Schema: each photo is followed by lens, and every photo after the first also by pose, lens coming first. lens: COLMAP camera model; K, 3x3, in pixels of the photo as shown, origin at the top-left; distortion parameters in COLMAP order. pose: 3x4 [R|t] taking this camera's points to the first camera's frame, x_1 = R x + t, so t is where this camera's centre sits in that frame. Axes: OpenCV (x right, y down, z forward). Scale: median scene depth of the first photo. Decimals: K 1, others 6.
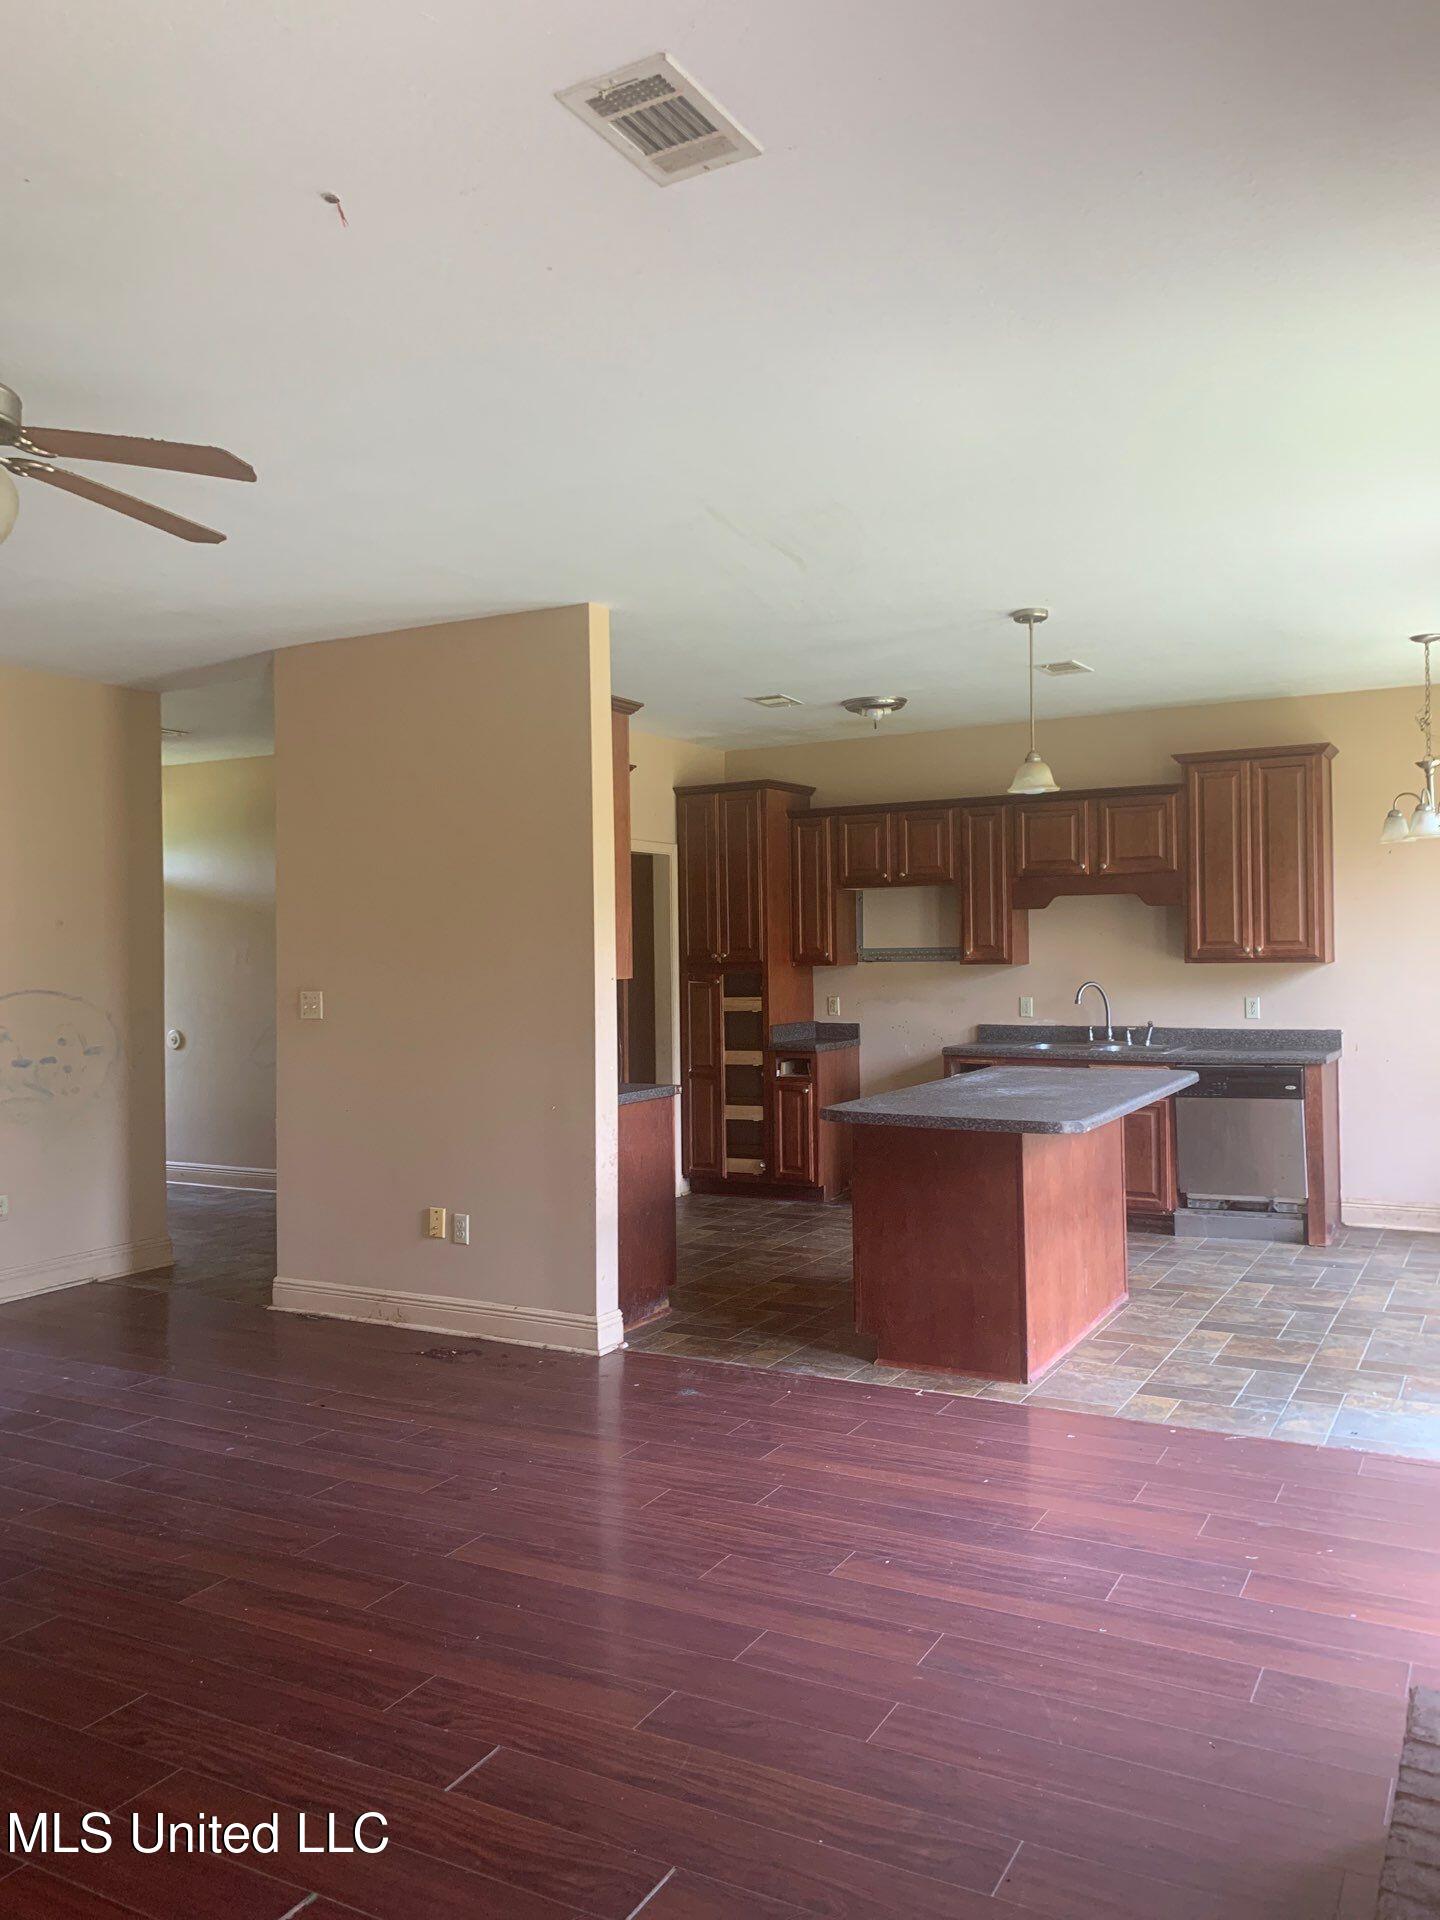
lens RADIAL K [[1479.6, 0, 723.3], [0, 1479.6, 947.2], [0, 0, 1]] dist [0.064558, -0.075535]
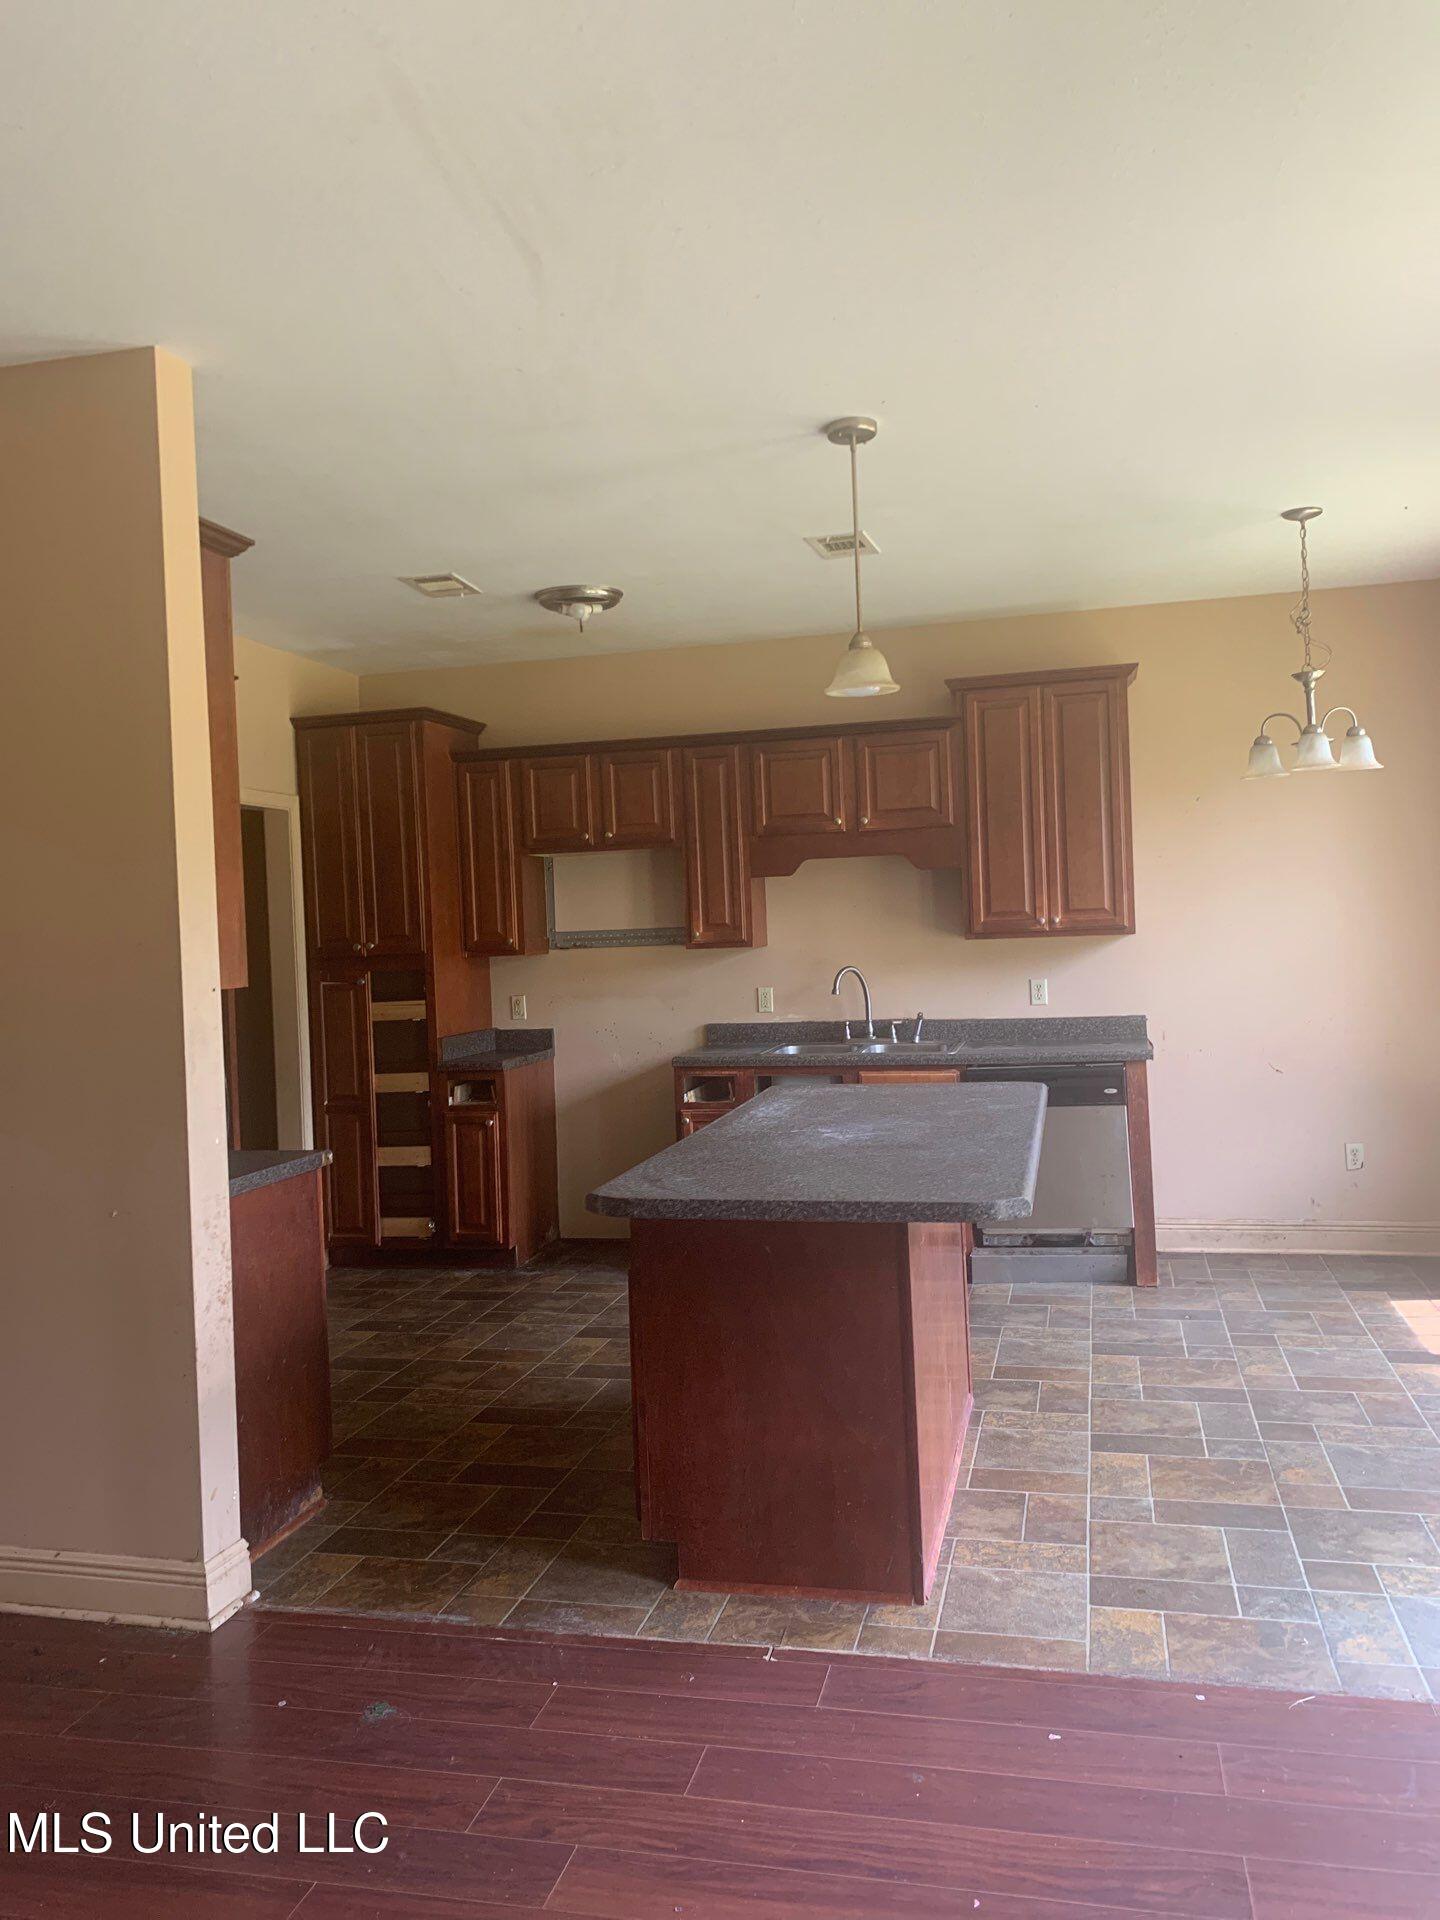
lens RADIAL K [[1479.6, 0, 723.3], [0, 1479.6, 947.2], [0, 0, 1]] dist [0.064558, -0.075535]
pose [[0.965968, -0.027414, 0.257204, -0.022523], [0.024962, 0.999606, 0.012798, 0.001308], [-0.257453, -0.005942, 0.966272, 0.261682]]
